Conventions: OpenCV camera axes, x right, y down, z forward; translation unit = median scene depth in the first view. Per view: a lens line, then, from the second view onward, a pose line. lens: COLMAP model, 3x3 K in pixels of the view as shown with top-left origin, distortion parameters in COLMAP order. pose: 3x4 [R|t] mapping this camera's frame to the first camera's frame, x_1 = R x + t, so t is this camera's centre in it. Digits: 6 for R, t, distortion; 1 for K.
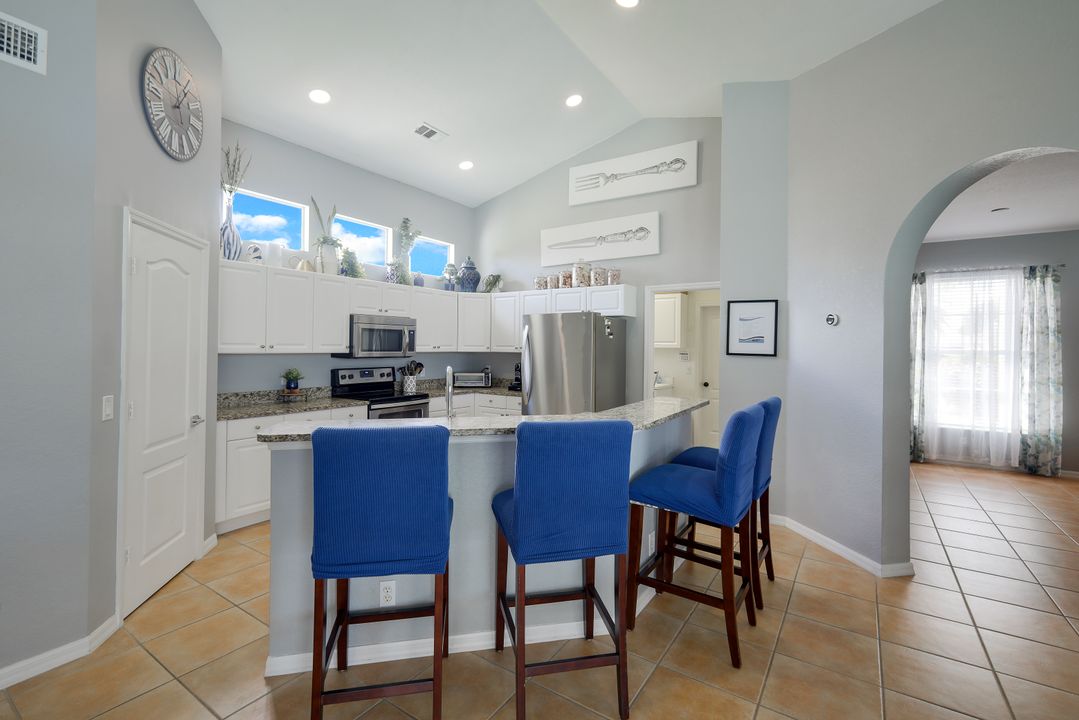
lens RADIAL K [[475.5, 0, 550.9], [0, 475.5, 337.7], [0, 0, 1]] dist [0.010354, -0.001048]
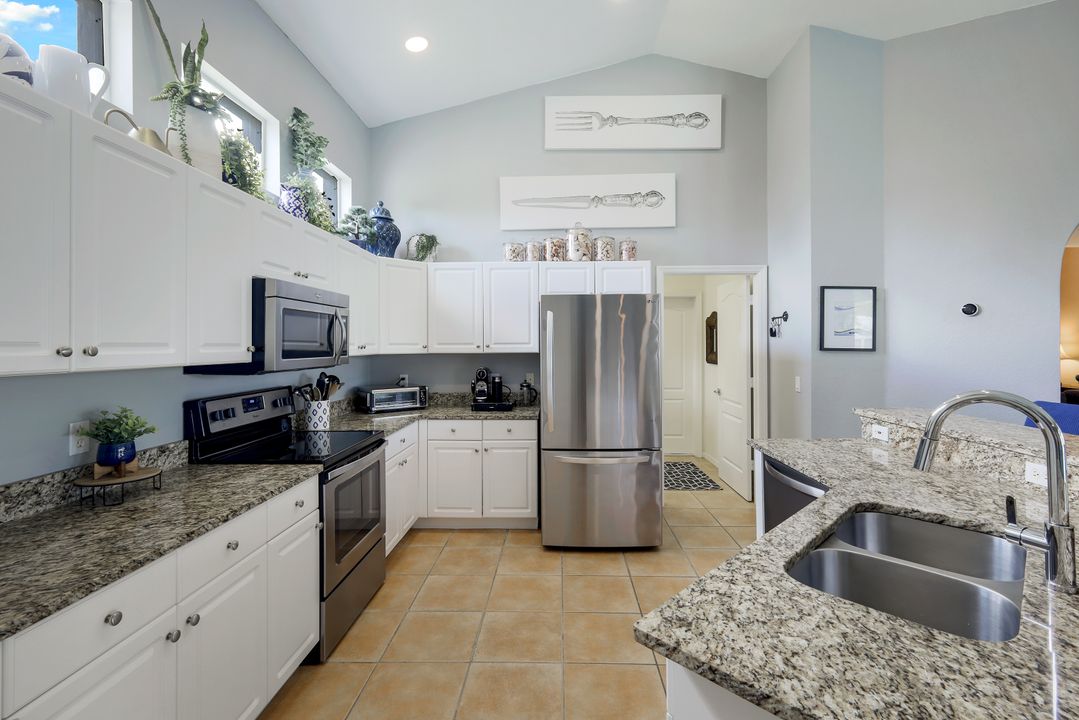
lens RADIAL K [[475.5, 0, 547.8], [0, 475.5, 342.4], [0, 0, 1]] dist [0.010354, -0.001048]
pose [[0.848050, -0.010825, 0.529806, -0.387176], [0.002366, 0.999859, 0.016642, 0.005931], [-0.529911, -0.012859, 0.847956, 0.427021]]
